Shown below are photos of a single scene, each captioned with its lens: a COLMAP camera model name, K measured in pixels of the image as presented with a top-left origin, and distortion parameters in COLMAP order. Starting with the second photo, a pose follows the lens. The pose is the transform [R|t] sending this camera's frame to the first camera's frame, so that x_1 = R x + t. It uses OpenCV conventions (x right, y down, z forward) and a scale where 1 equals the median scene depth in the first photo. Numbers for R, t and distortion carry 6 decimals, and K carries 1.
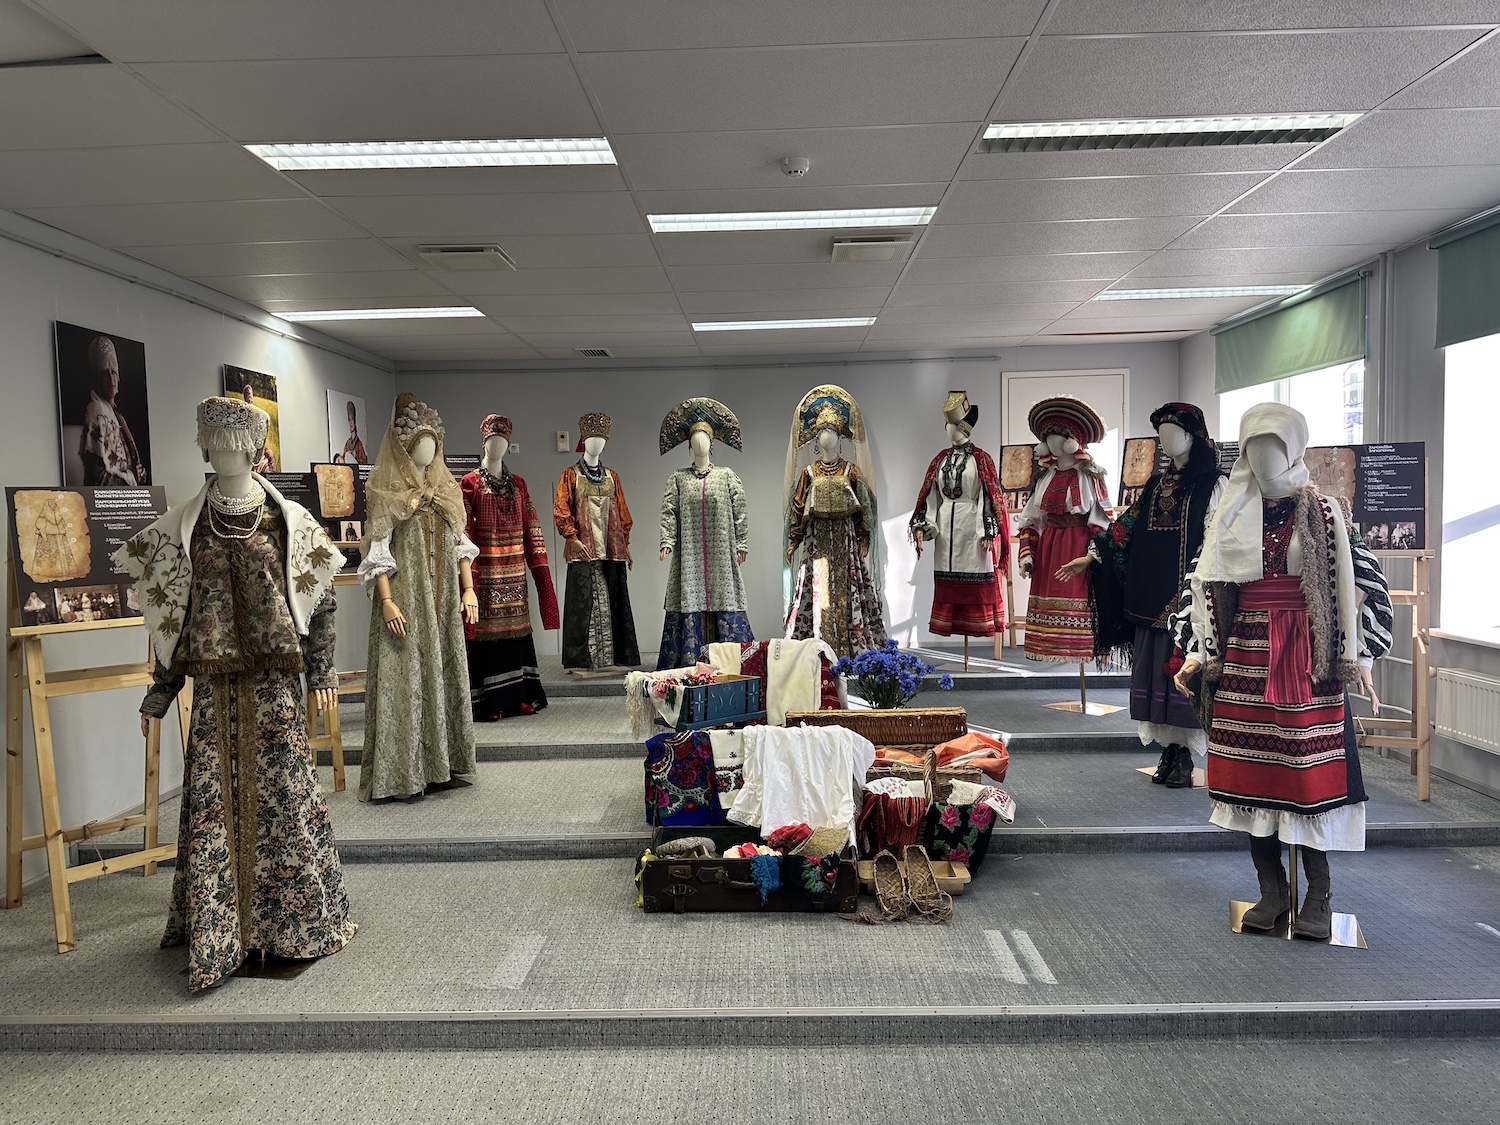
lens RADIAL K [[1066.1, 0, 727.1], [0, 1066.1, 567.9], [0, 0, 1]] dist [0.061908, -0.057247]
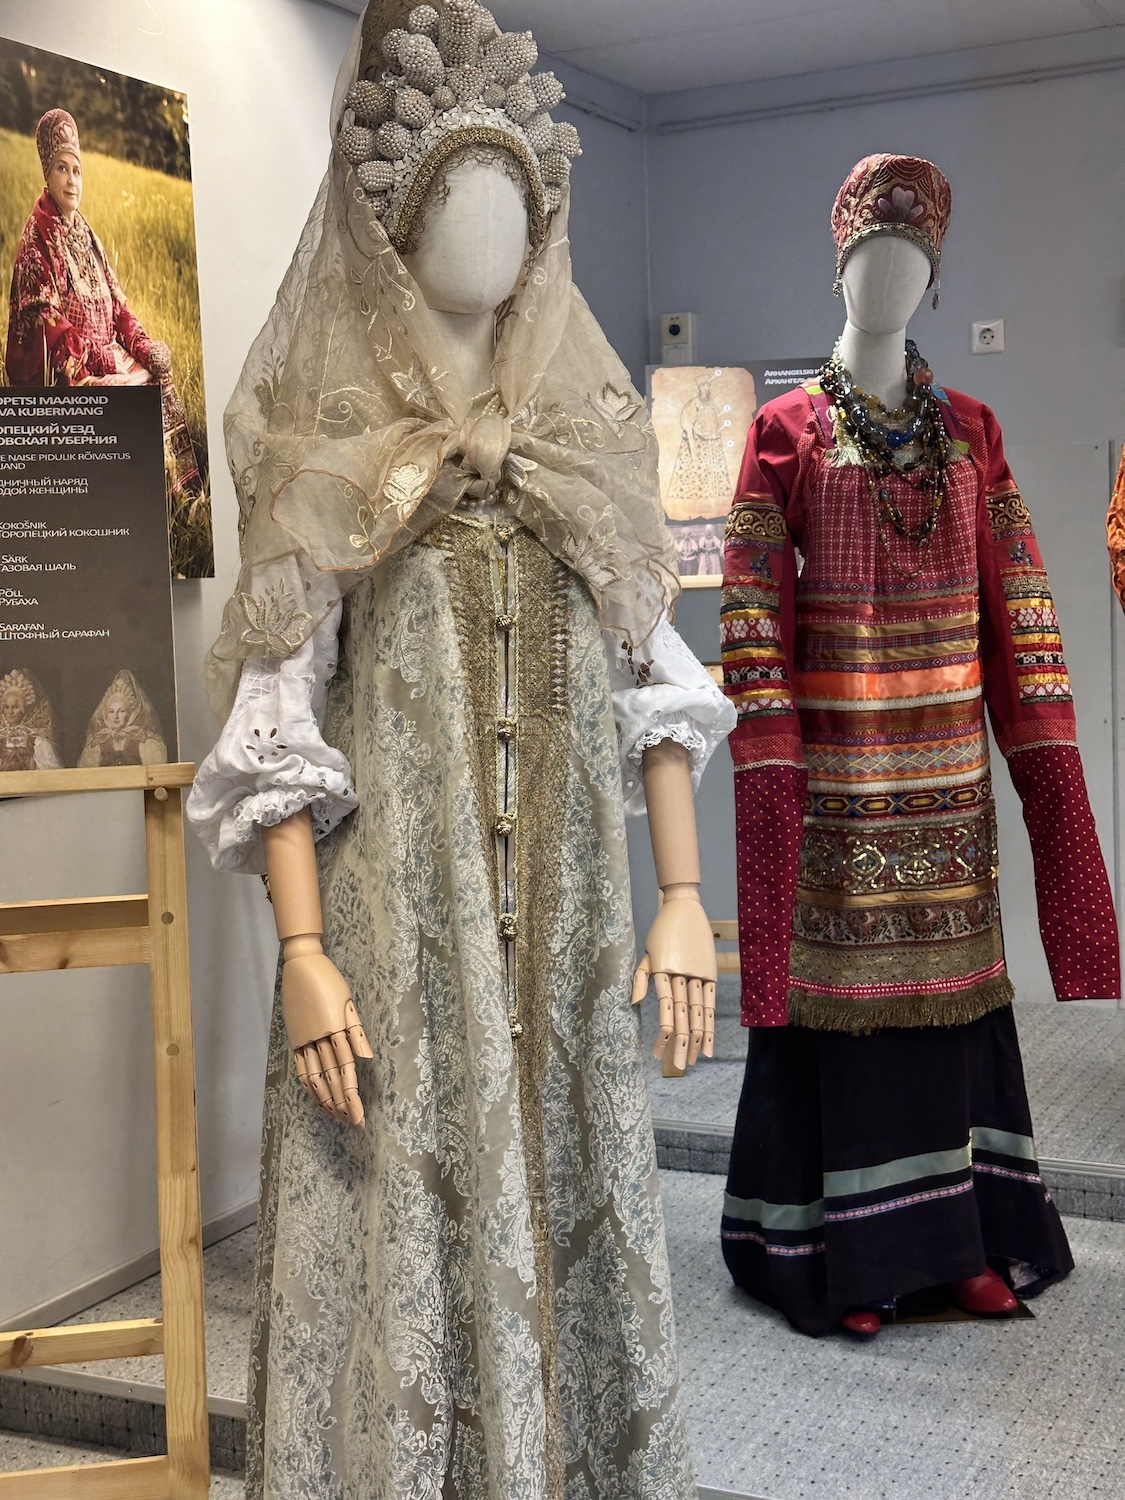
lens RADIAL K [[2156.8, 0, 561.5], [0, 2156.8, 741.5], [0, 0, 1]] dist [0.152712, 0.000000]
pose [[0.916656, 0.025530, -0.398861, -0.094339], [-0.011743, 0.999247, 0.036972, -0.026623], [0.399504, -0.029207, 0.916266, 0.611199]]
